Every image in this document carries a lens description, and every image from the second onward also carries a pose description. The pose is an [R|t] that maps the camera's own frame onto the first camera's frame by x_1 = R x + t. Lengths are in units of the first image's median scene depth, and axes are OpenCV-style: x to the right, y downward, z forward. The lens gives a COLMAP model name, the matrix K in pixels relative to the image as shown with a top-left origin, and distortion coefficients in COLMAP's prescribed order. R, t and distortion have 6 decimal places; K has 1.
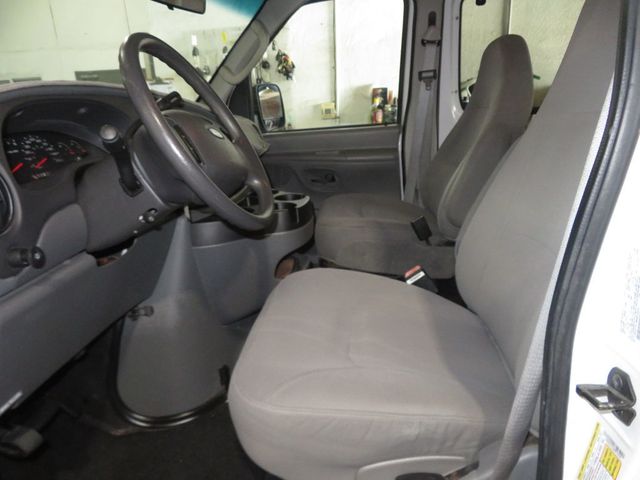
lens RADIAL K [[464.2, 0, 322.3], [0, 464.2, 238.1], [0, 0, 1]] dist [-0.000330, 0.018137]
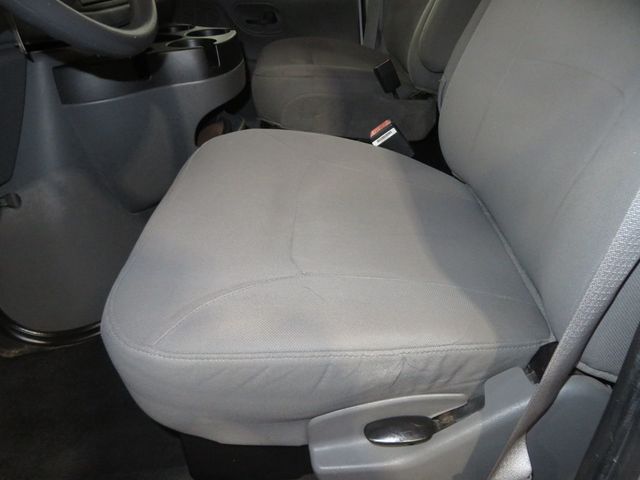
lens RADIAL K [[464.2, 0, 321.9], [0, 464.2, 242.3], [0, 0, 1]] dist [-0.000330, 0.018137]
pose [[0.995034, -0.057763, 0.081058, 0.023941], [0.033038, 0.959878, 0.278465, 0.025922], [-0.093891, -0.274404, 0.957020, 0.184886]]
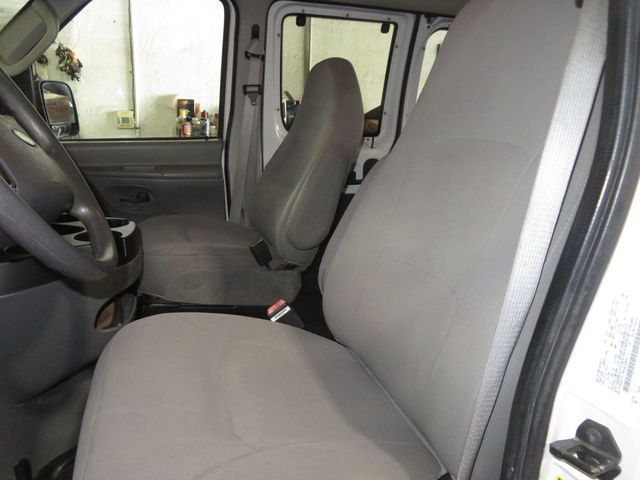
lens RADIAL K [[464.2, 0, 319.2], [0, 464.2, 237.0], [0, 0, 1]] dist [-0.000330, 0.018137]
pose [[0.908399, -0.035633, 0.416584, -0.066127], [0.049811, 0.998489, -0.023209, -0.025802], [-0.415128, 0.041833, 0.908801, 0.110902]]
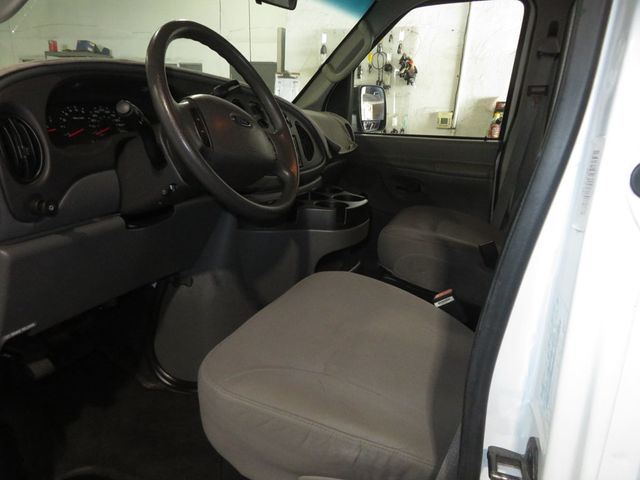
lens RADIAL K [[464.2, 0, 323.1], [0, 464.2, 240.6], [0, 0, 1]] dist [-0.000330, 0.018137]
pose [[0.952658, 0.172863, -0.250122, 0.125659], [-0.173577, 0.984630, 0.019377, -0.007612], [0.249627, 0.024956, 0.968020, 0.024920]]
